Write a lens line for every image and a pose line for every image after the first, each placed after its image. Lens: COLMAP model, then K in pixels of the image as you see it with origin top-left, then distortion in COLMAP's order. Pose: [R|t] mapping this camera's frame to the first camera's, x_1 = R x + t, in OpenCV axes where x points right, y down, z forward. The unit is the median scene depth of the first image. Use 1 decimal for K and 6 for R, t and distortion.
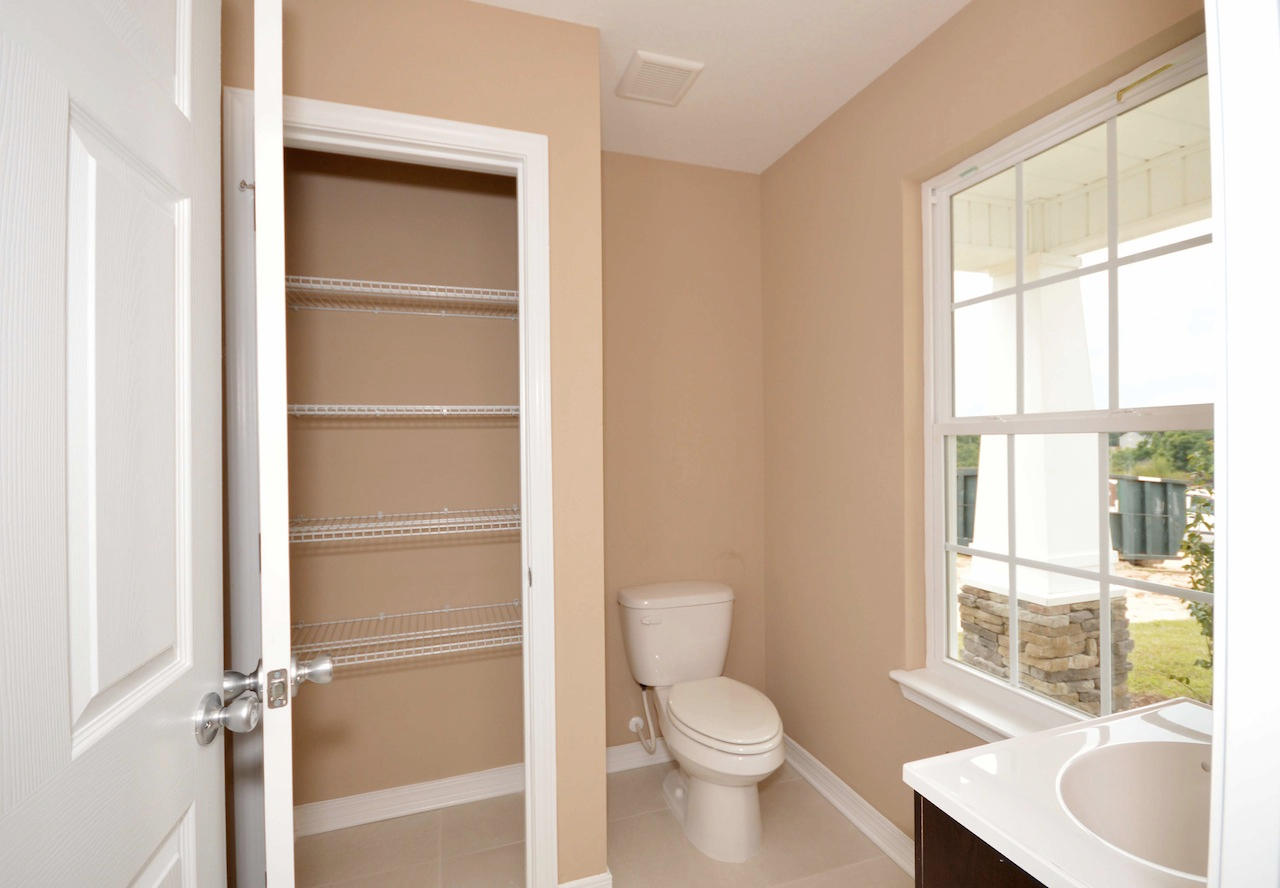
lens RADIAL K [[603.6, 0, 664.5], [0, 603.6, 443.9], [0, 0, 1]] dist [0.000922, -0.005141]
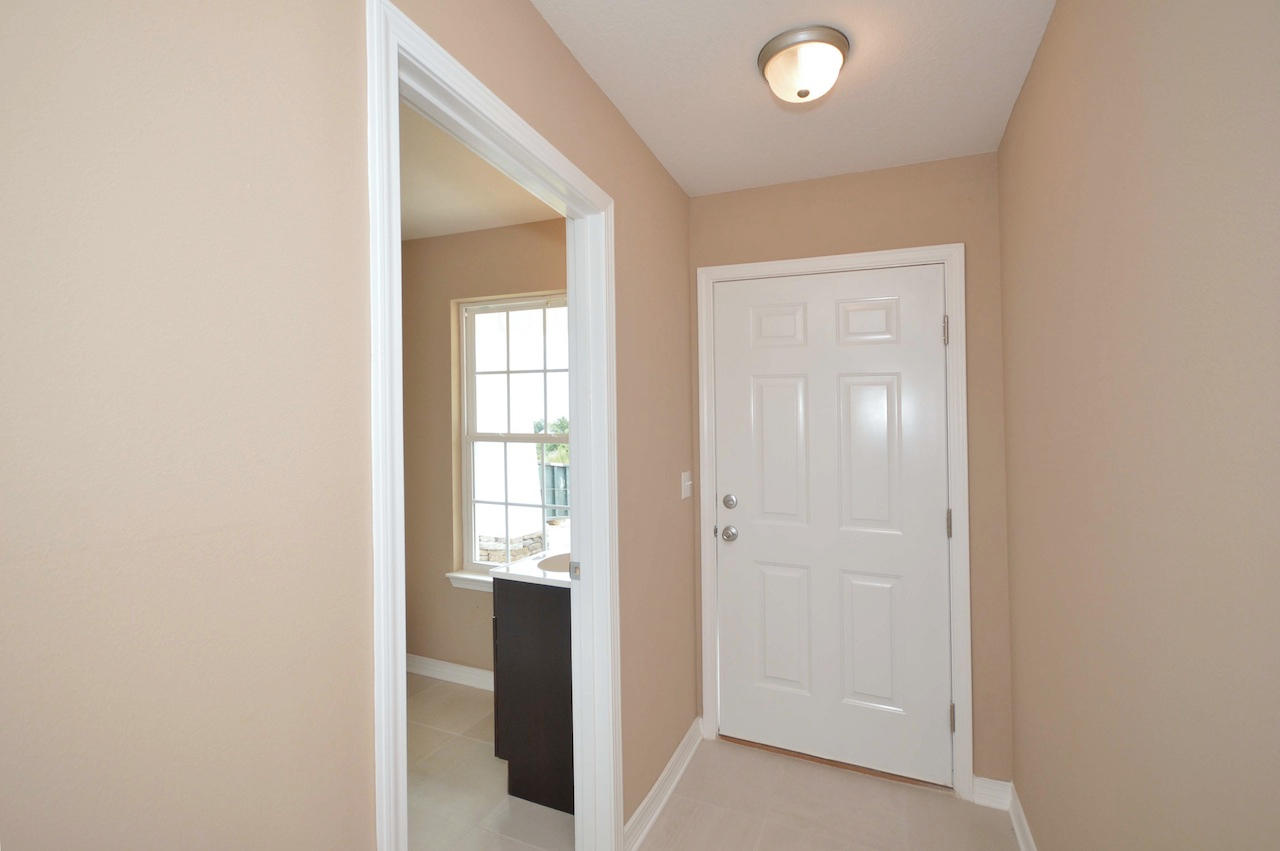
lens RADIAL K [[574.6, 0, 619.2], [0, 574.6, 424.4], [0, 0, 1]] dist [-0.001689, -0.000350]
pose [[0.705957, 0.008412, 0.708205, -0.330244], [0.012008, 0.999644, -0.023844, -0.014036], [-0.708153, 0.025338, 0.705604, -0.401186]]
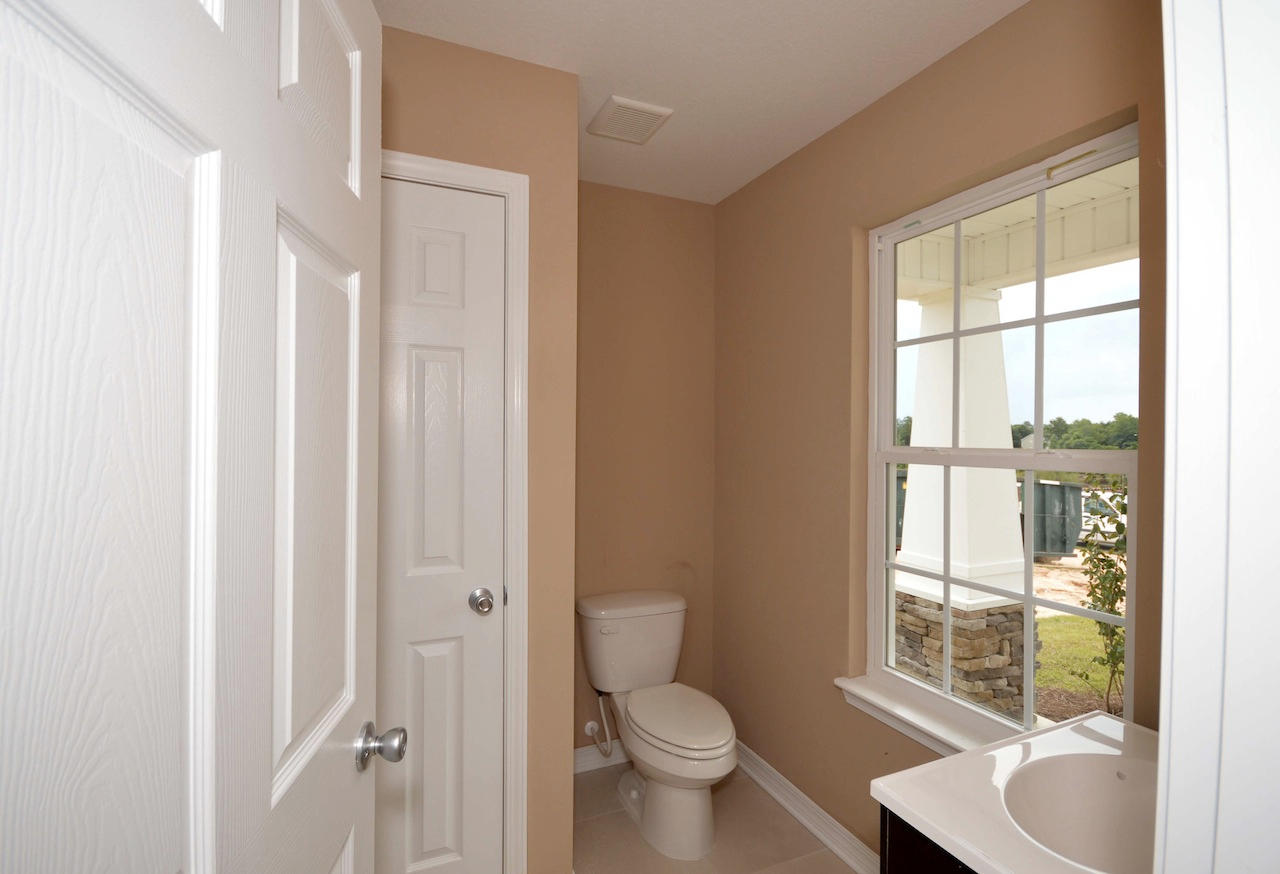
lens RADIAL K [[592.0, 0, 640.0], [0, 592.0, 437.0], [0, 0, 1]] dist [-0.001731, 0.000001]
pose [[0.997125, 0.017210, 0.073792, -0.043314], [-0.017050, 0.999851, -0.002801, -0.034852], [-0.073829, 0.001534, 0.997270, -0.026134]]
